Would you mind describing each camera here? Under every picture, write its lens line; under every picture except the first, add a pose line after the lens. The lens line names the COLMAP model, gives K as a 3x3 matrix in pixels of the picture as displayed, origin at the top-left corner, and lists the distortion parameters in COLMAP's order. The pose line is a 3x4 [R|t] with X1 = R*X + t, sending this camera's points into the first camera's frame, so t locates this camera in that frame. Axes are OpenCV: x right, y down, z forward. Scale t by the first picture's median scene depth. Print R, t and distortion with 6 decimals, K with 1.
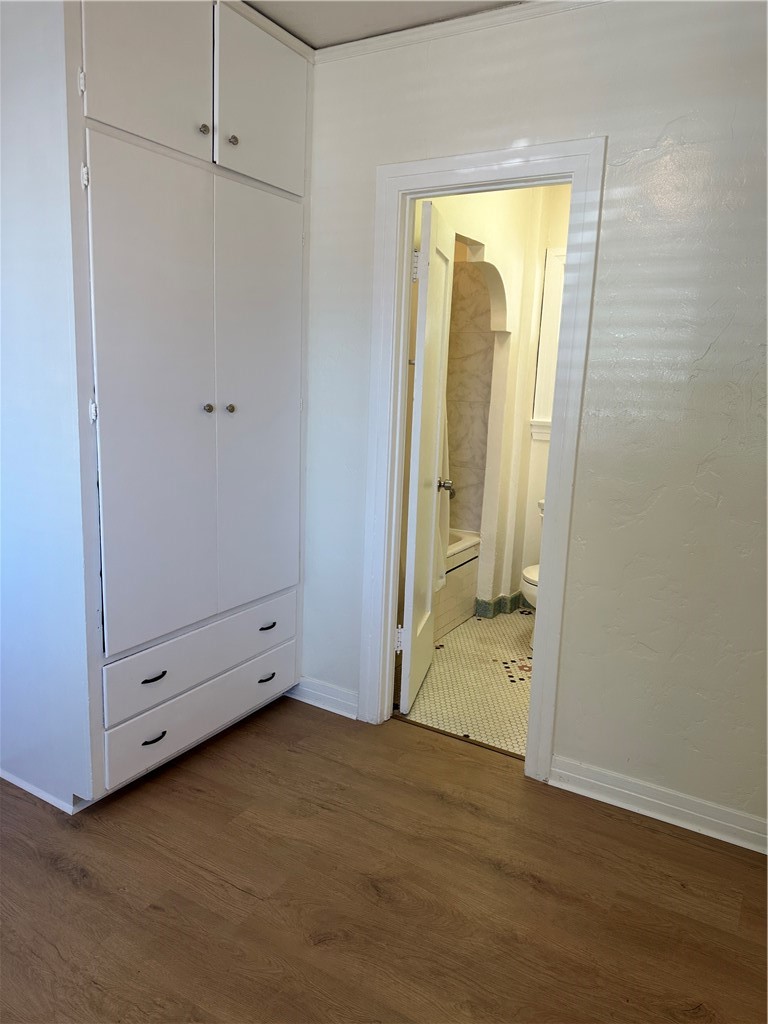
lens RADIAL K [[724.1, 0, 383.7], [0, 724.1, 511.3], [0, 0, 1]] dist [0.053496, -0.052977]
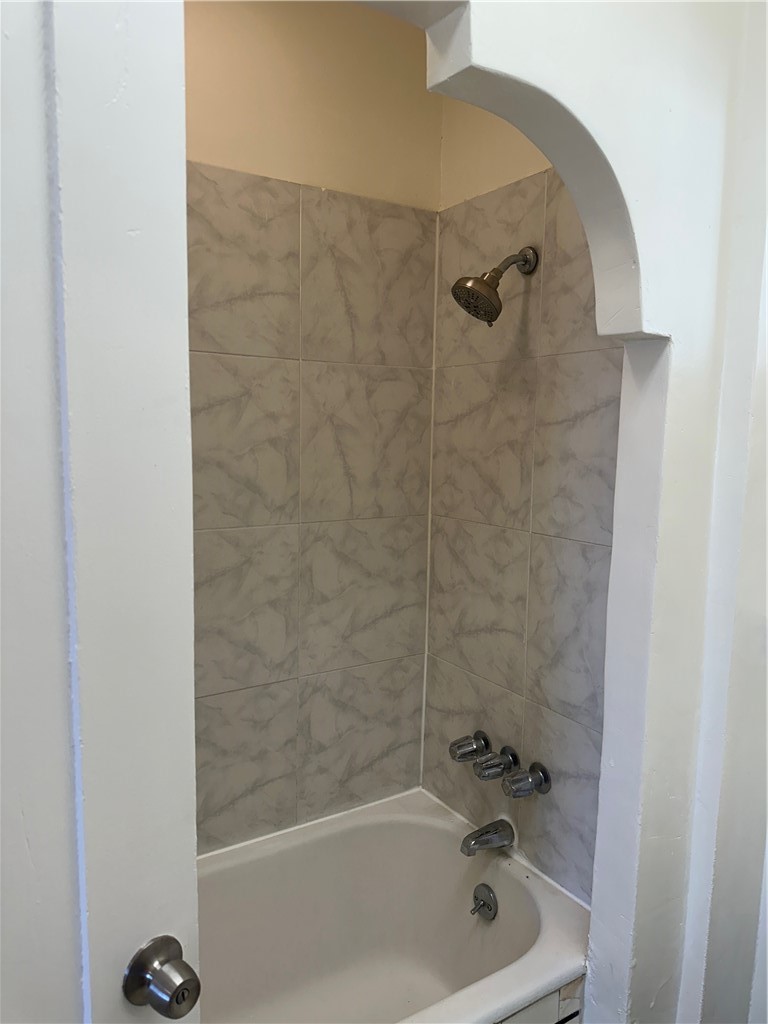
lens RADIAL K [[724.1, 0, 382.0], [0, 724.1, 512.8], [0, 0, 1]] dist [0.053496, -0.052977]
pose [[0.891942, 0.031056, -0.451083, 0.193594], [-0.063599, 0.996337, -0.057162, -0.140269], [0.447655, 0.079673, 0.890650, 0.643422]]
